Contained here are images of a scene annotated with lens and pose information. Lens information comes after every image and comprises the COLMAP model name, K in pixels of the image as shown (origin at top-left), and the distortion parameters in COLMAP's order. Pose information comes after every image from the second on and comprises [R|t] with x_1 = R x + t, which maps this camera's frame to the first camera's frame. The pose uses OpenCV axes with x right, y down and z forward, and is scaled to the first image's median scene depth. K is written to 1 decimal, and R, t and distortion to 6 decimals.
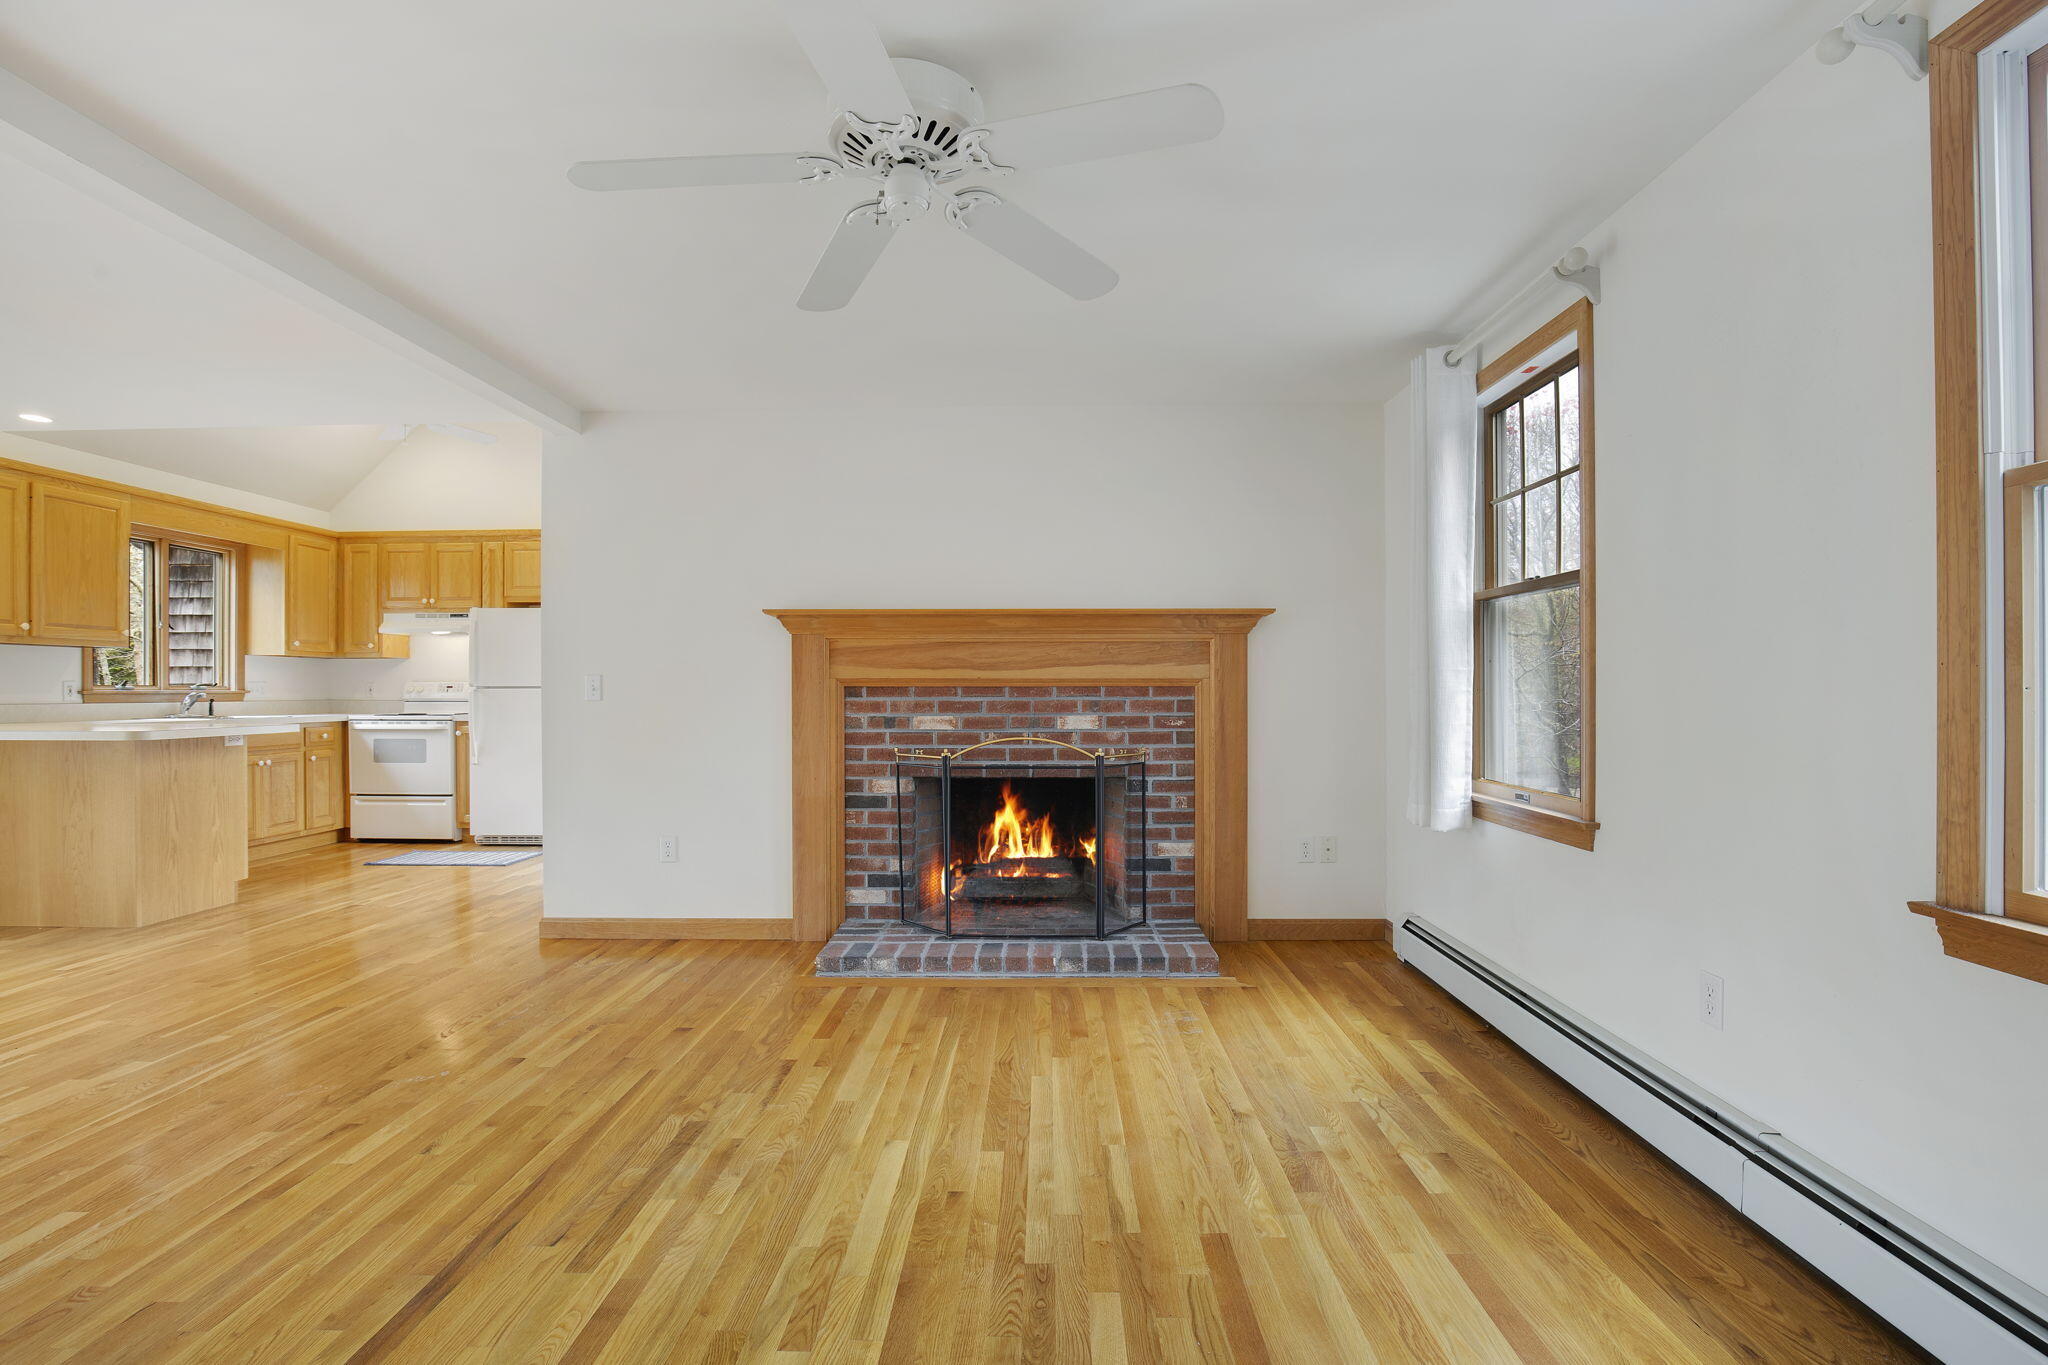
lens RADIAL K [[943.5, 0, 1030.0], [0, 943.5, 686.3], [0, 0, 1]] dist [-0.035750, 0.007100]
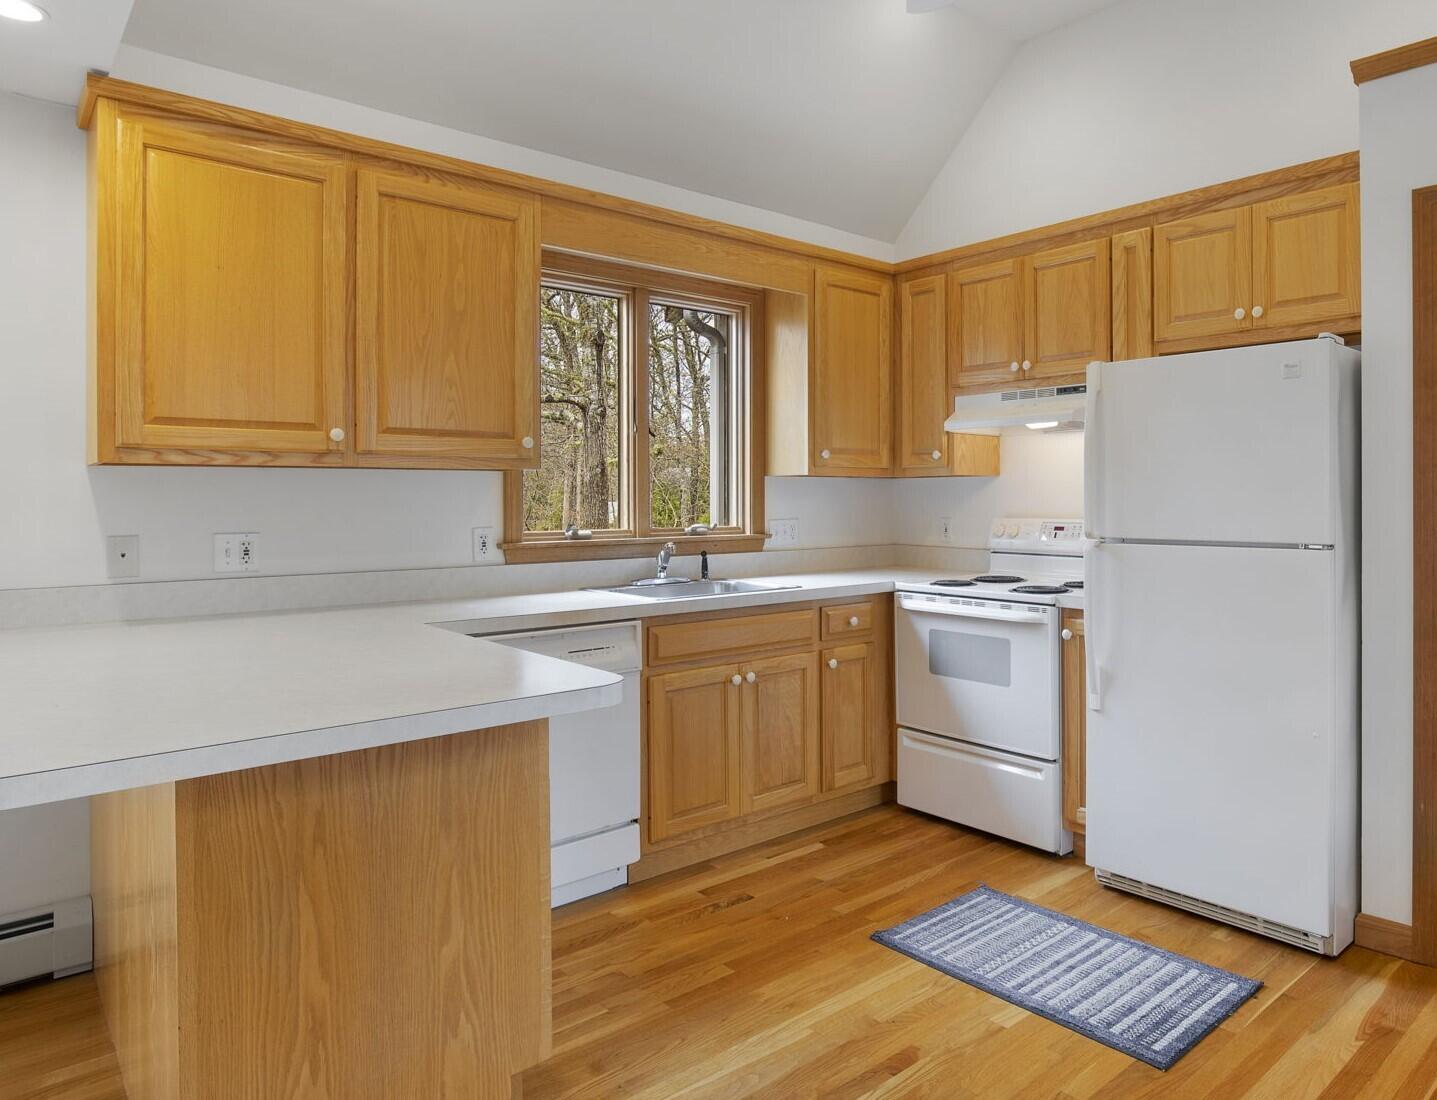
lens RADIAL K [[947.3, 0, 917.5], [0, 947.3, 504.4], [0, 0, 1]] dist [-0.023374, -0.003517]
pose [[0.732165, 0.005442, -0.681106, -0.476581], [0.003677, 0.999922, 0.011942, -0.029881], [0.681118, -0.011248, 0.732088, 0.833178]]
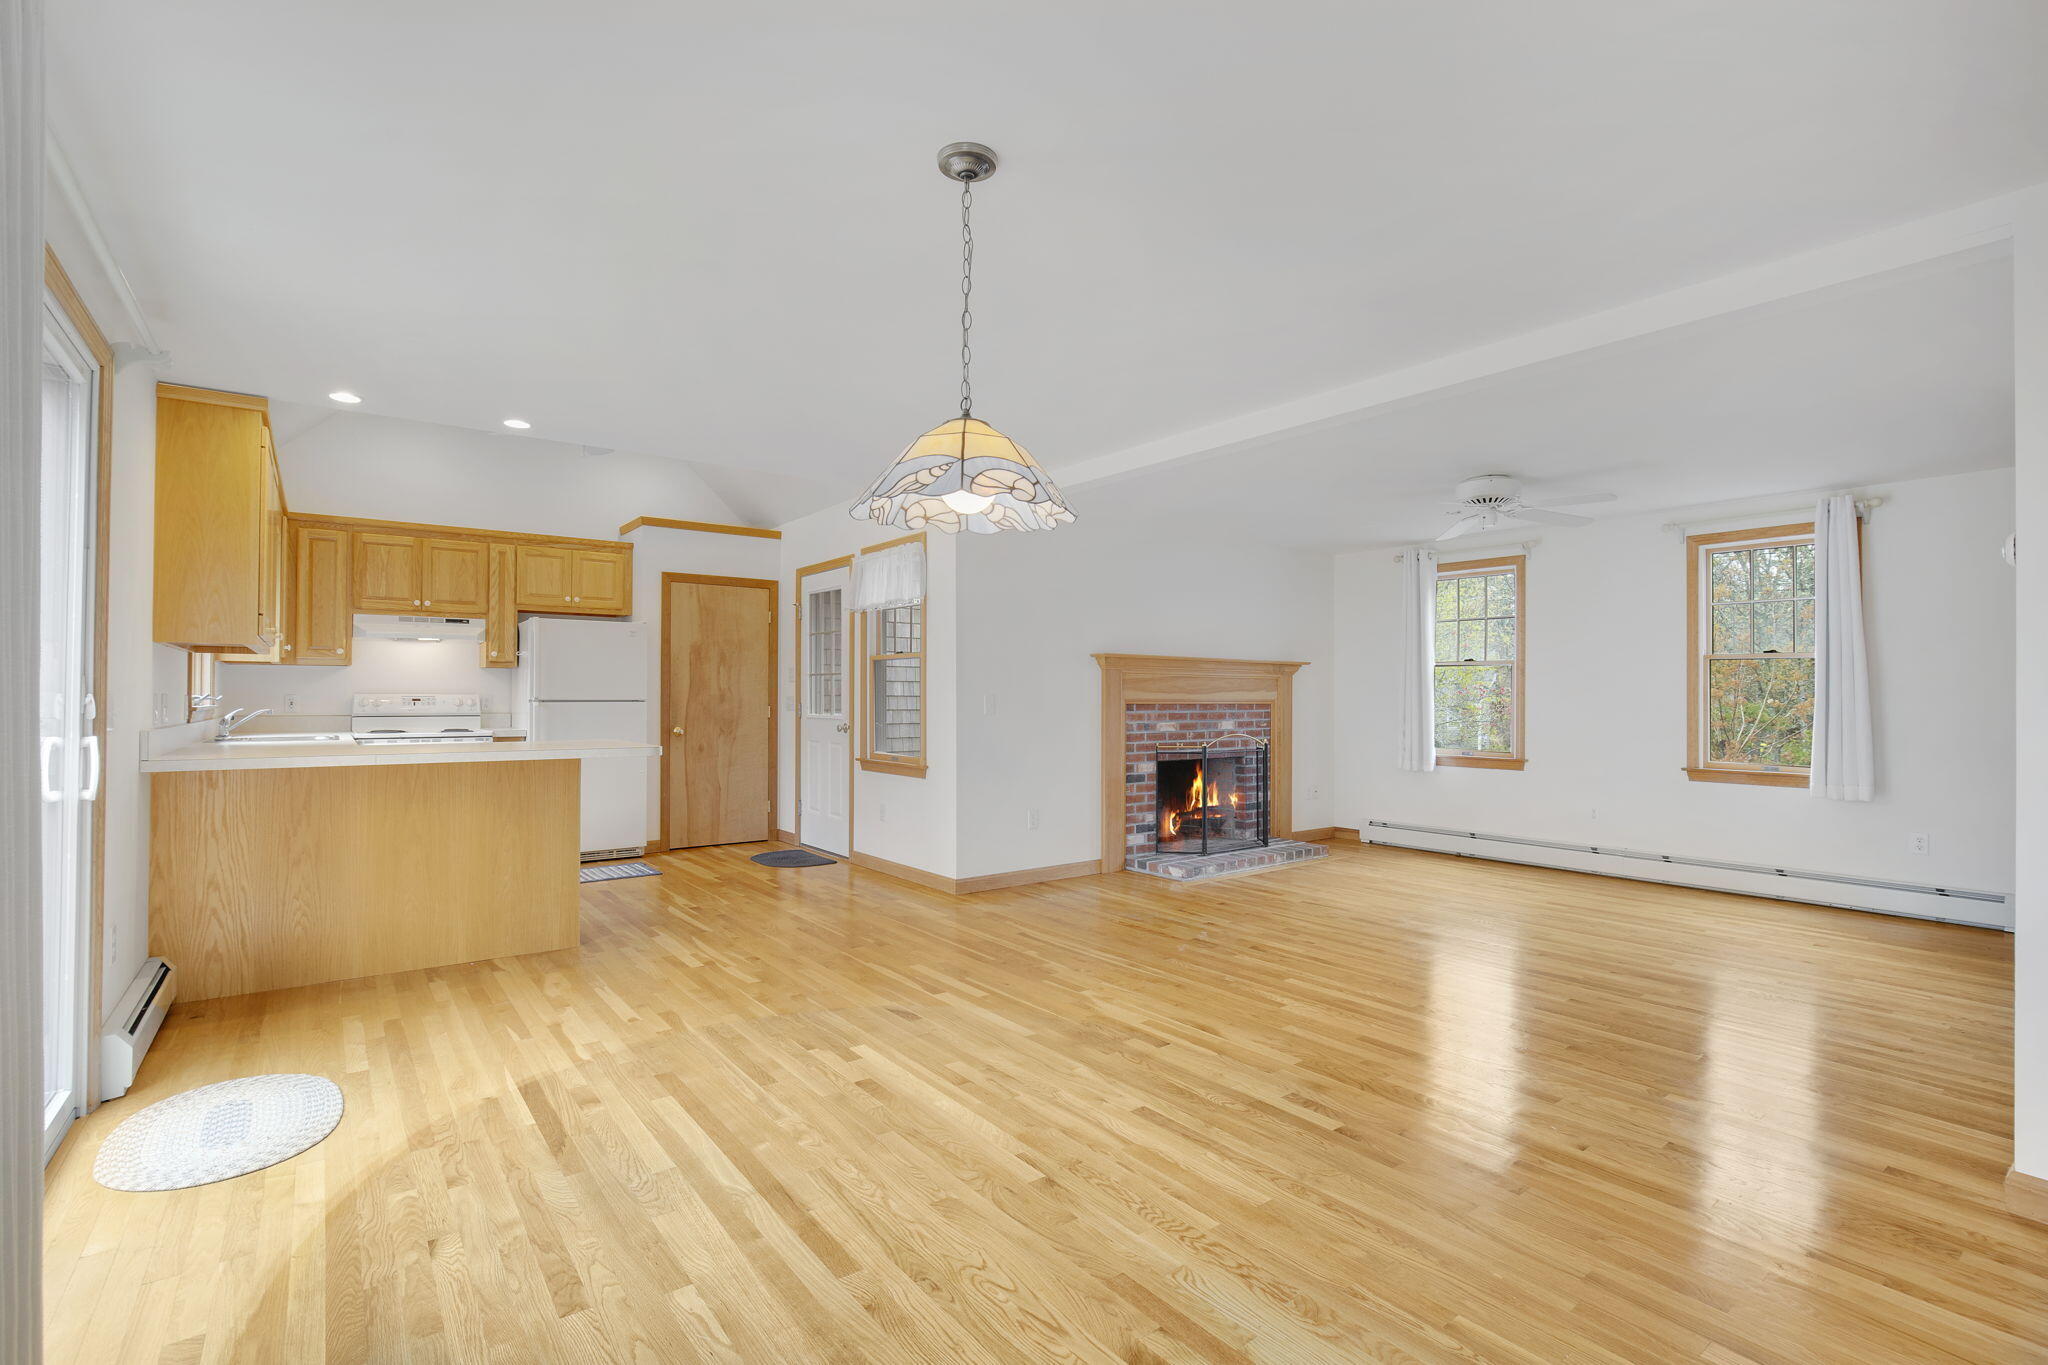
lens RADIAL K [[943.5, 0, 1035.3], [0, 943.5, 697.9], [0, 0, 1]] dist [-0.035750, 0.007100]
pose [[0.778339, 0.004671, 0.627826, -1.094265], [-0.006985, 0.999975, 0.001219, -0.009157], [-0.627805, -0.005334, 0.778352, -0.088206]]
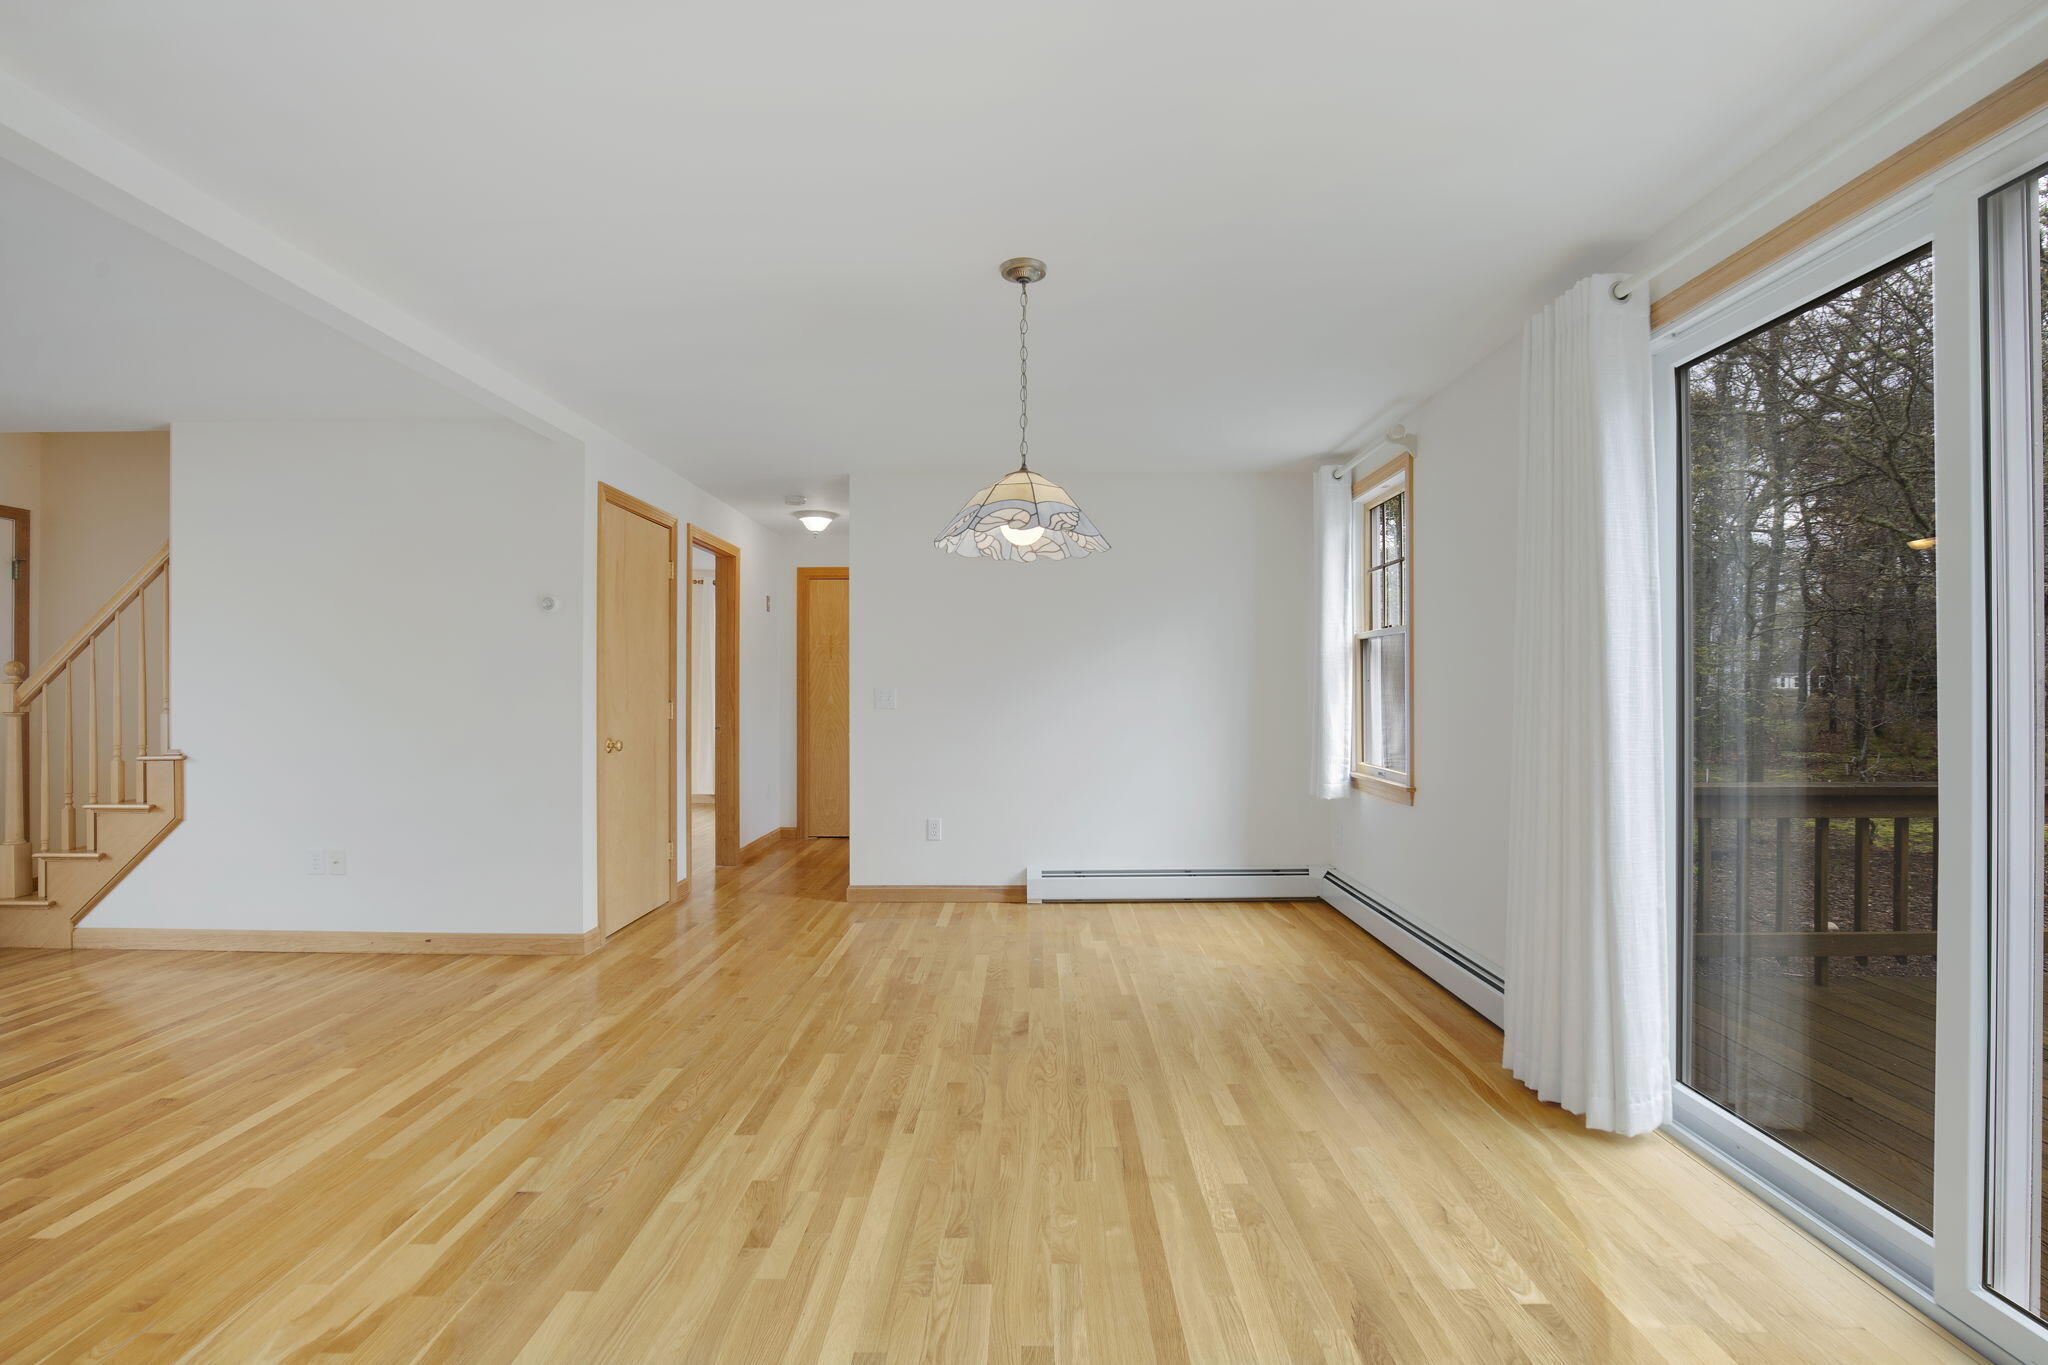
lens RADIAL K [[943.5, 0, 1027.1], [0, 943.5, 678.8], [0, 0, 1]] dist [-0.035750, 0.007100]
pose [[-0.999923, 0.001611, -0.012266, -0.849619], [0.001763, 0.999922, -0.012395, -0.008440], [0.012245, -0.012416, -0.999848, 0.808654]]
